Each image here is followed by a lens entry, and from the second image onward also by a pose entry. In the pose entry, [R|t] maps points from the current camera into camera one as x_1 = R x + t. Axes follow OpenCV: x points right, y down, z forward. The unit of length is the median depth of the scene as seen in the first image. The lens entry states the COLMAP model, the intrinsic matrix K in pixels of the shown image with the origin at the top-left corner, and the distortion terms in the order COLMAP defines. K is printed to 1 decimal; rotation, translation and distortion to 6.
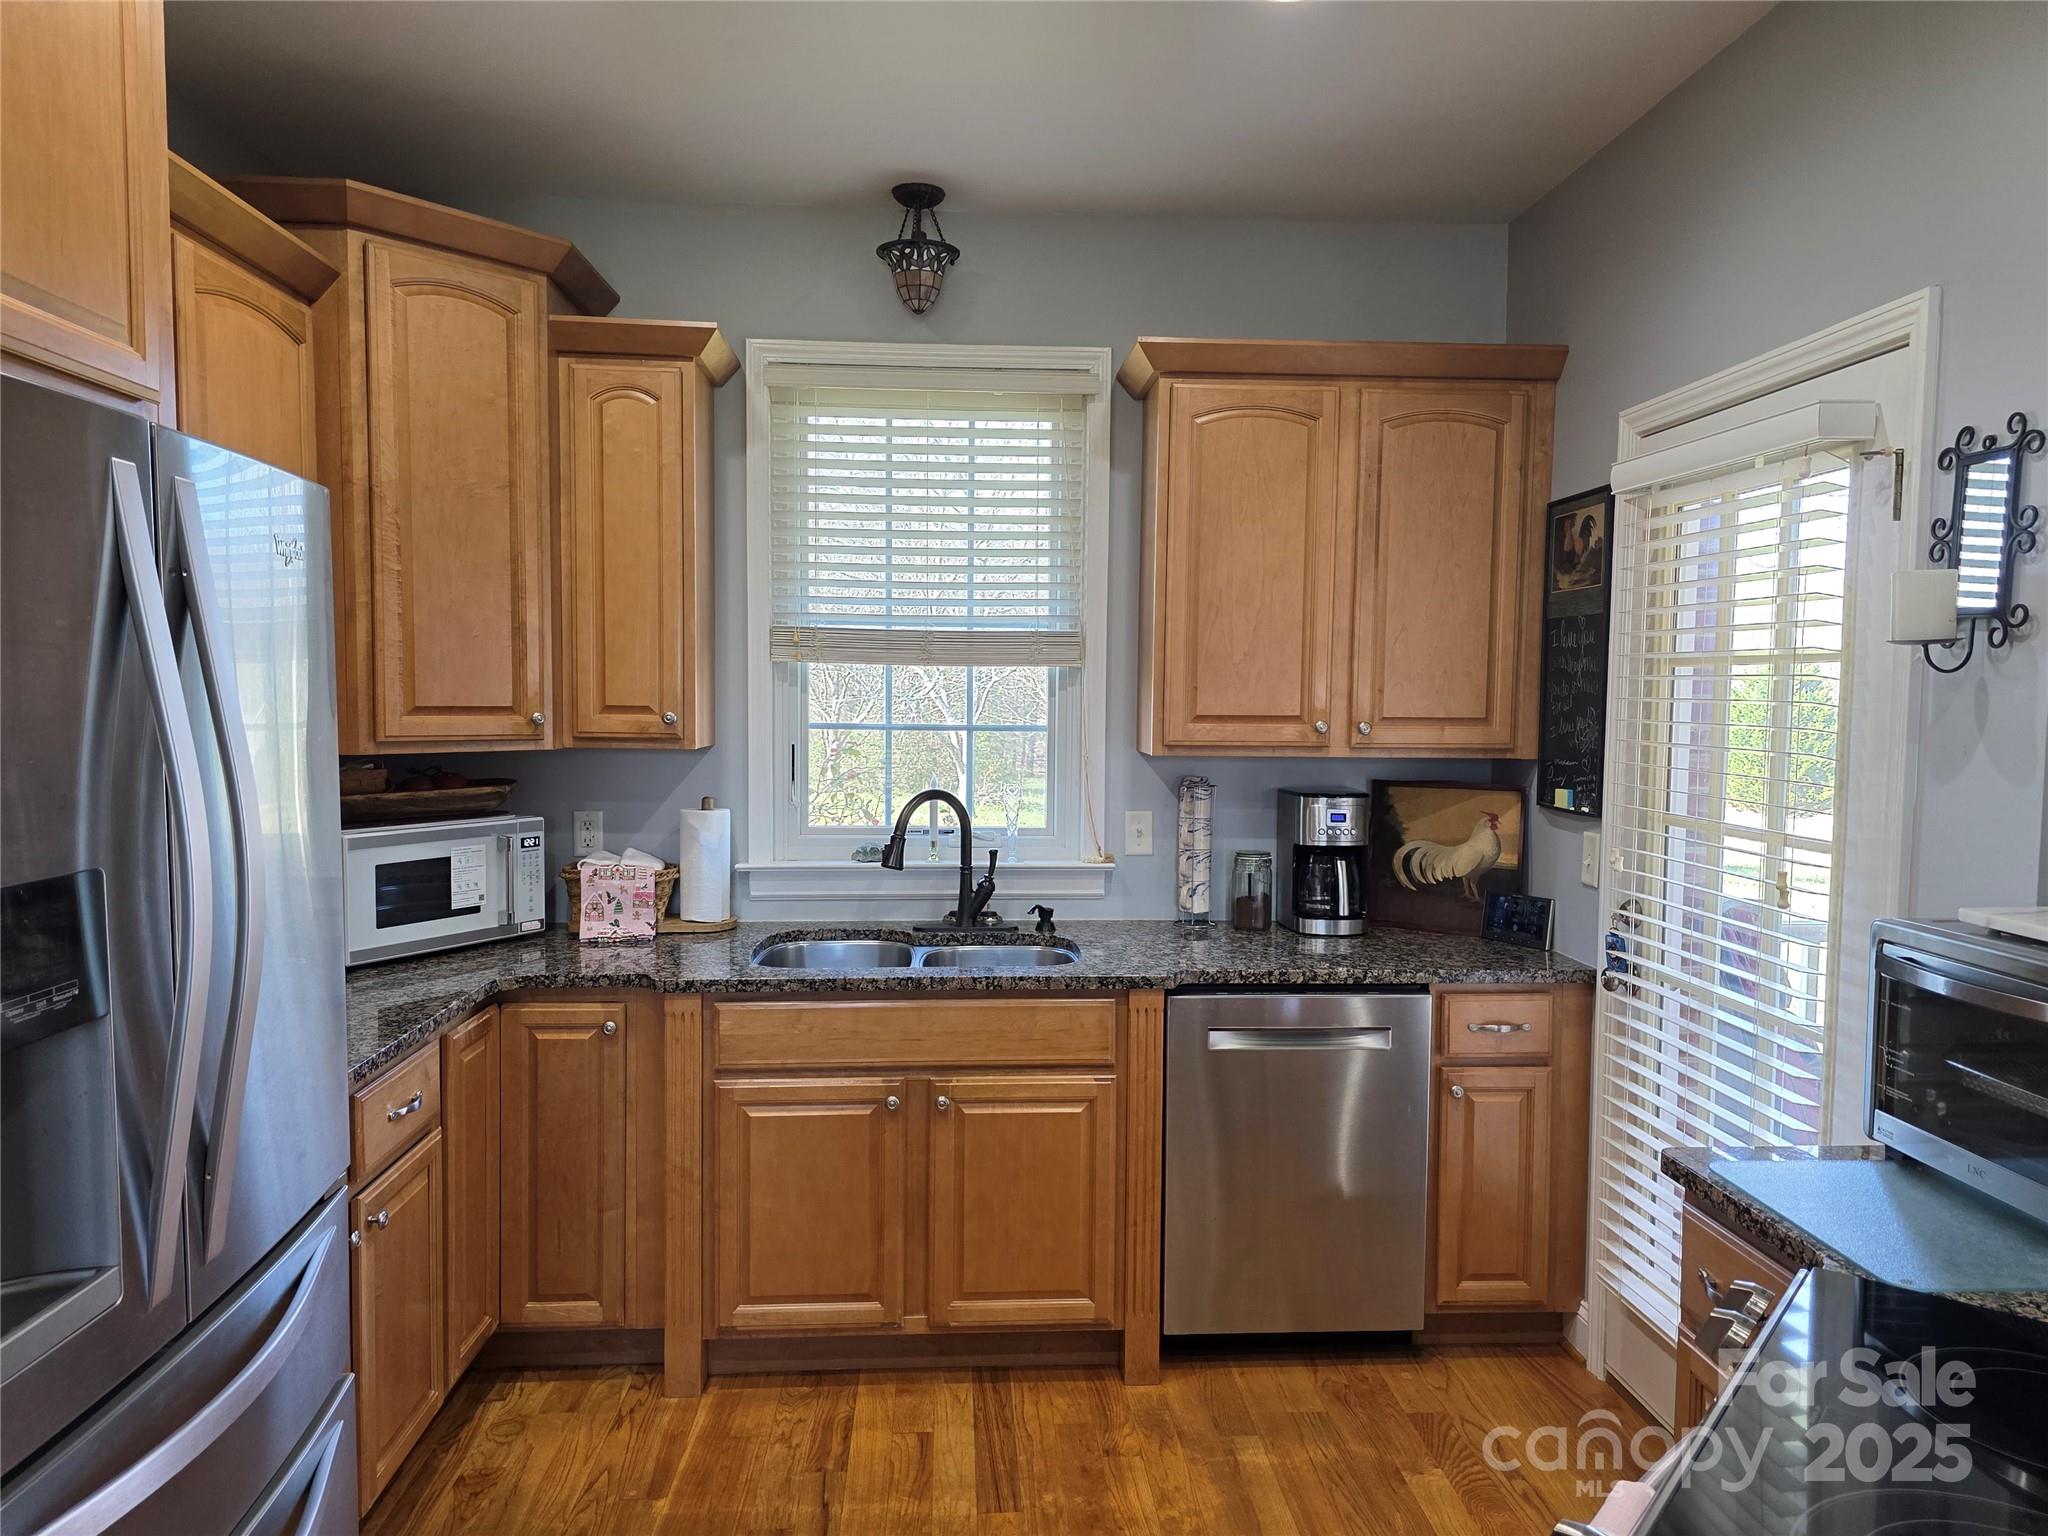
lens RADIAL K [[1380.7, 0, 1027.9], [0, 1380.7, 776.2], [0, 0, 1]] dist [0.064267, -0.063811]
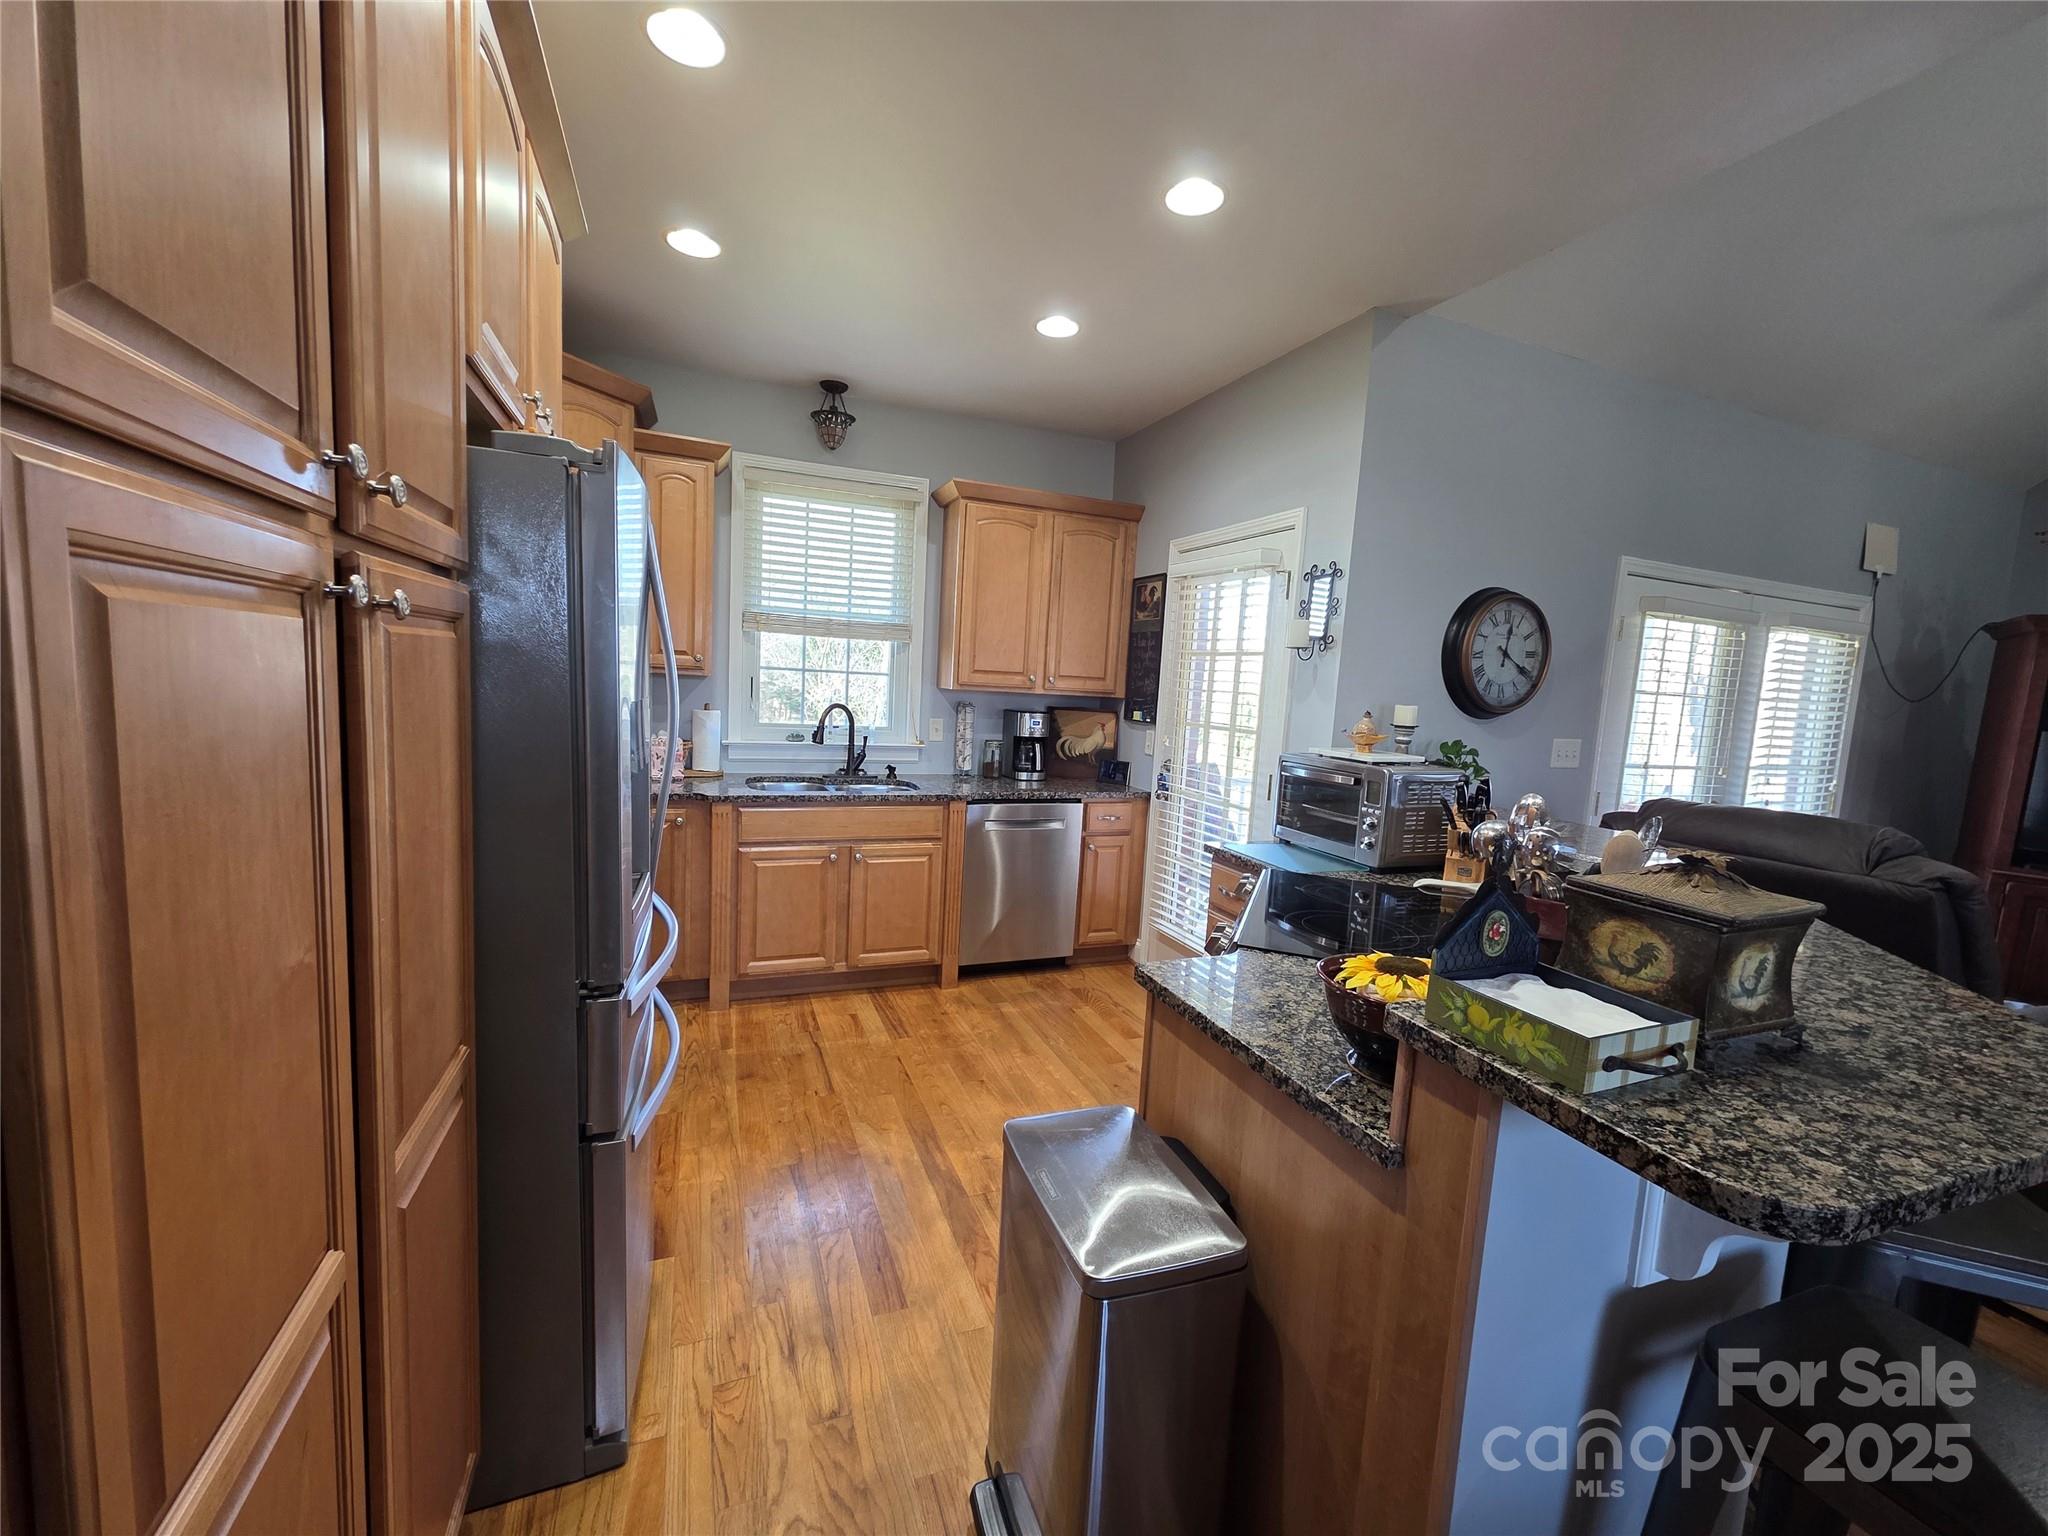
lens RADIAL K [[815.0, 0, 1027.5], [0, 815.0, 771.8], [0, 0, 1]] dist [-0.001816, 0.002168]
pose [[0.950439, 0.005885, 0.310857, -0.180736], [-0.025112, 0.998007, 0.057885, 0.035178], [-0.309897, -0.062823, 0.948692, -0.170575]]
